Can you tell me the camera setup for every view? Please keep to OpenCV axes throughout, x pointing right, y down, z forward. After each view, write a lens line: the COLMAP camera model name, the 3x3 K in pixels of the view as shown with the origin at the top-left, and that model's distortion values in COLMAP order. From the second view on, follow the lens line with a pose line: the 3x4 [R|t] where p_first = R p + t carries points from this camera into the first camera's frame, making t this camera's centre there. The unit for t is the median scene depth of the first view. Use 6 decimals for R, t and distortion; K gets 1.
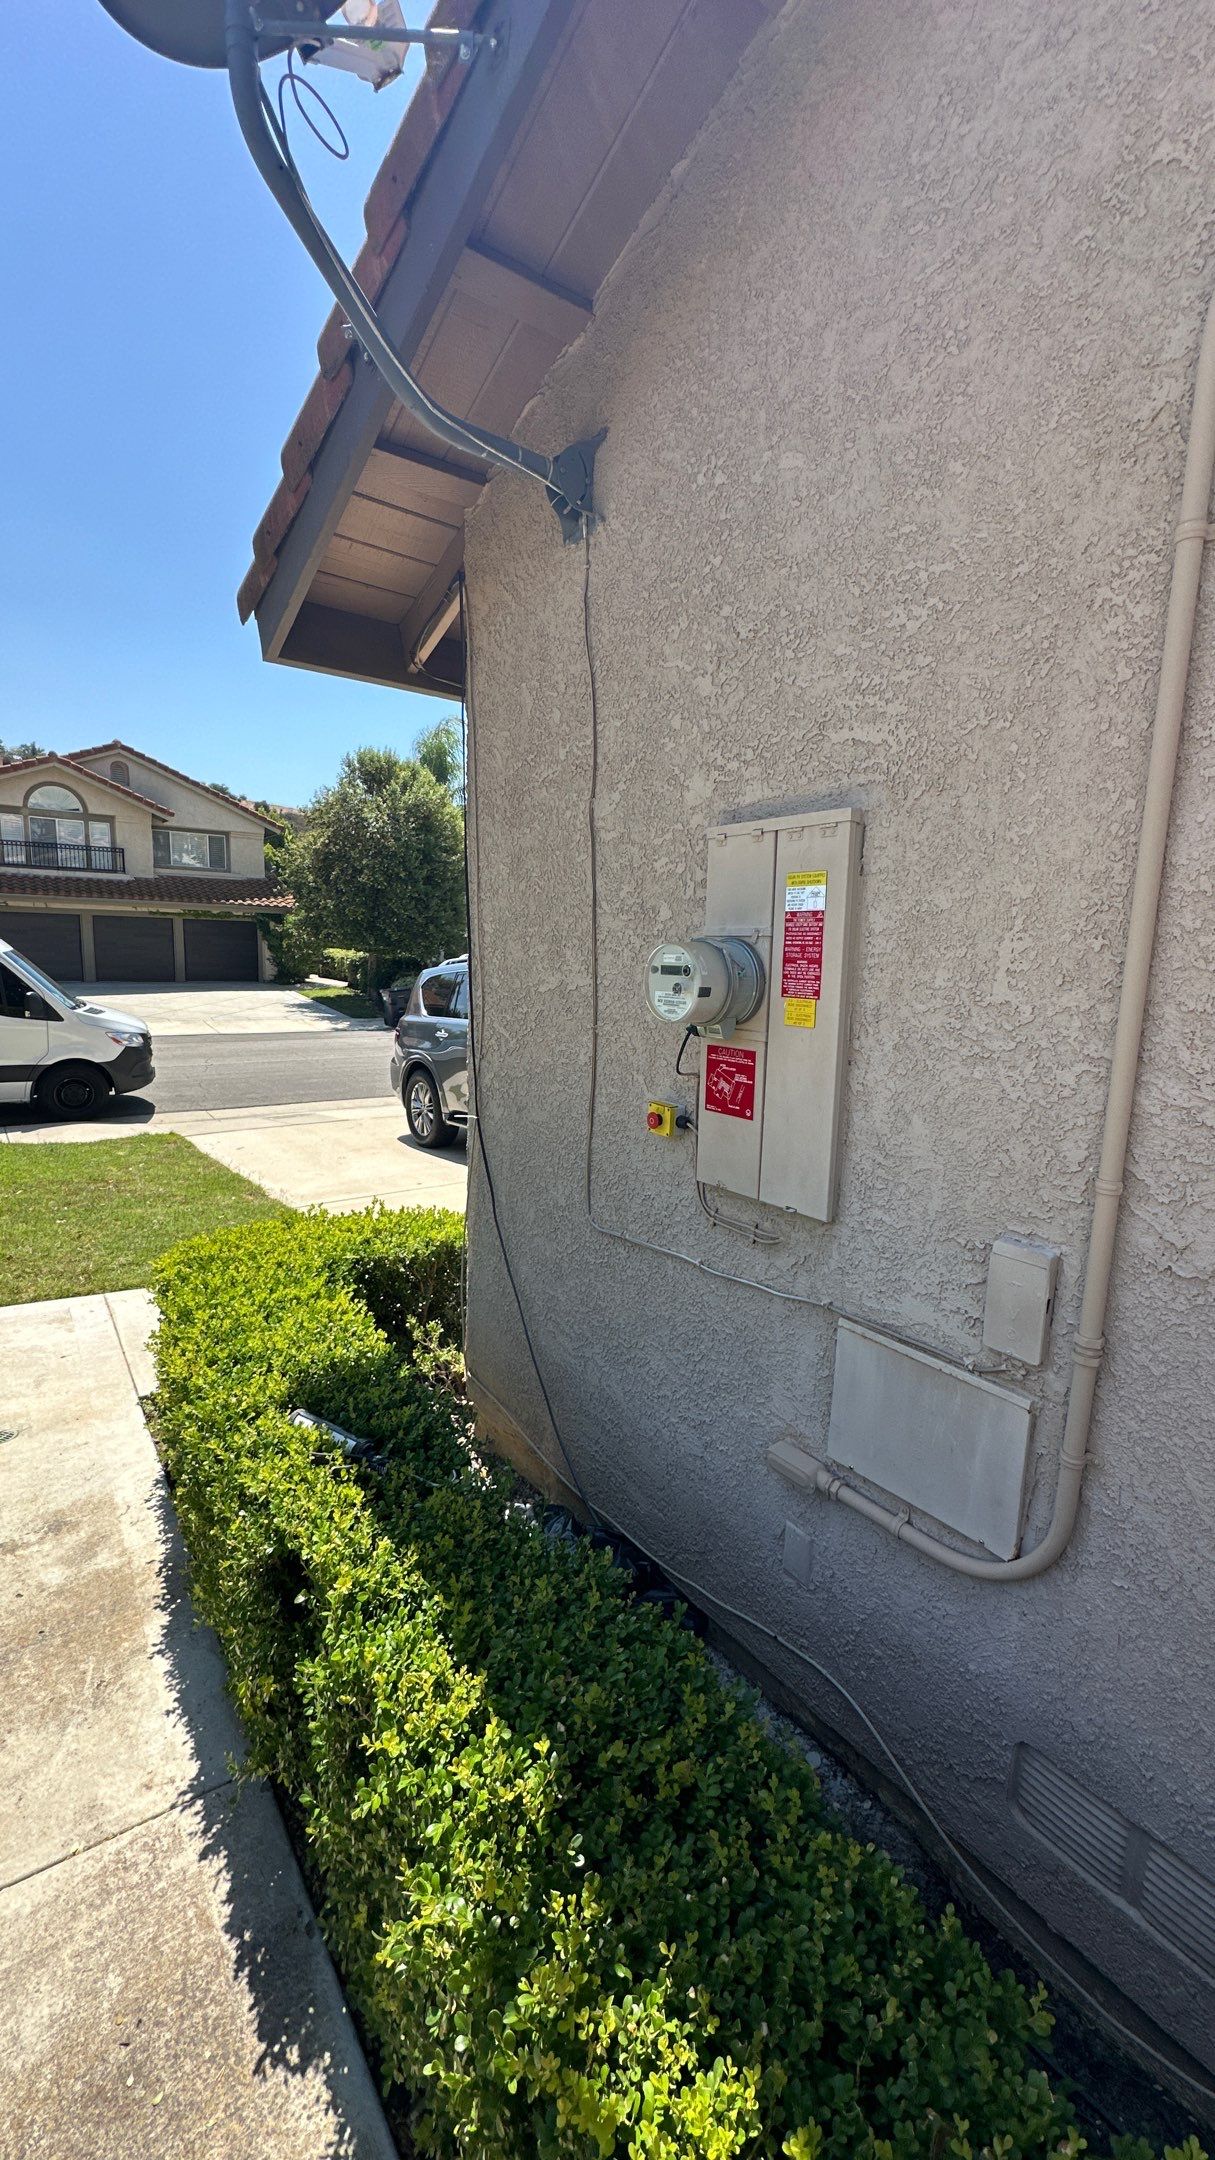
lens RADIAL K [[870.4, 0, 609.5], [0, 870.4, 1085.6], [0, 0, 1]] dist [0.000003, 0.000204]
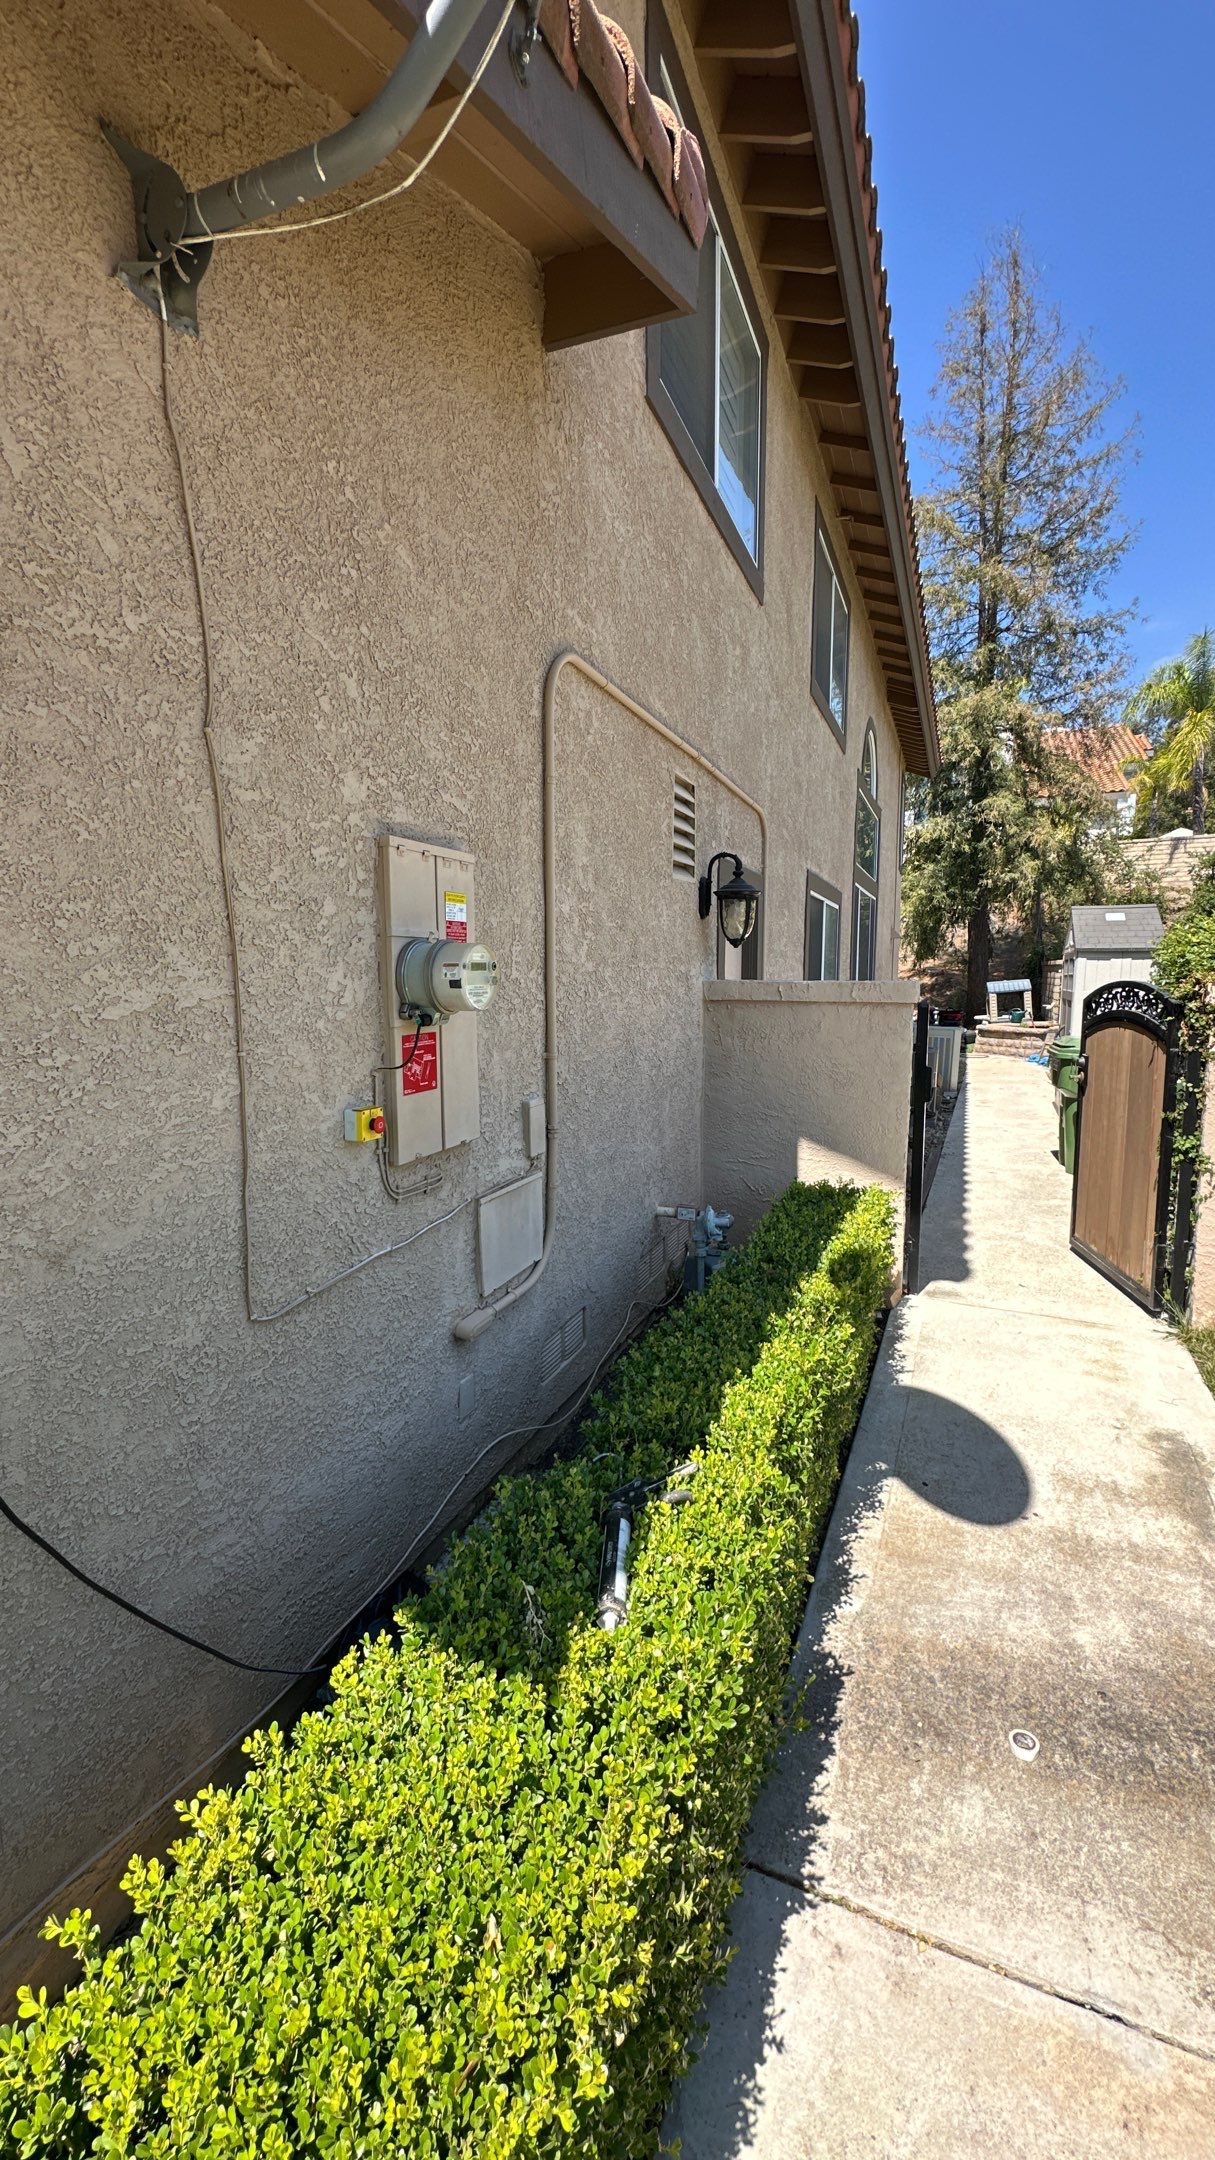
lens RADIAL K [[870.4, 0, 609.5], [0, 870.4, 1085.6], [0, 0, 1]] dist [0.000003, 0.000204]
pose [[-0.515962, -0.132002, 0.846380, -0.957103], [0.123703, 0.966217, 0.226102, -0.202405], [-0.847633, 0.221360, -0.482202, 1.326479]]
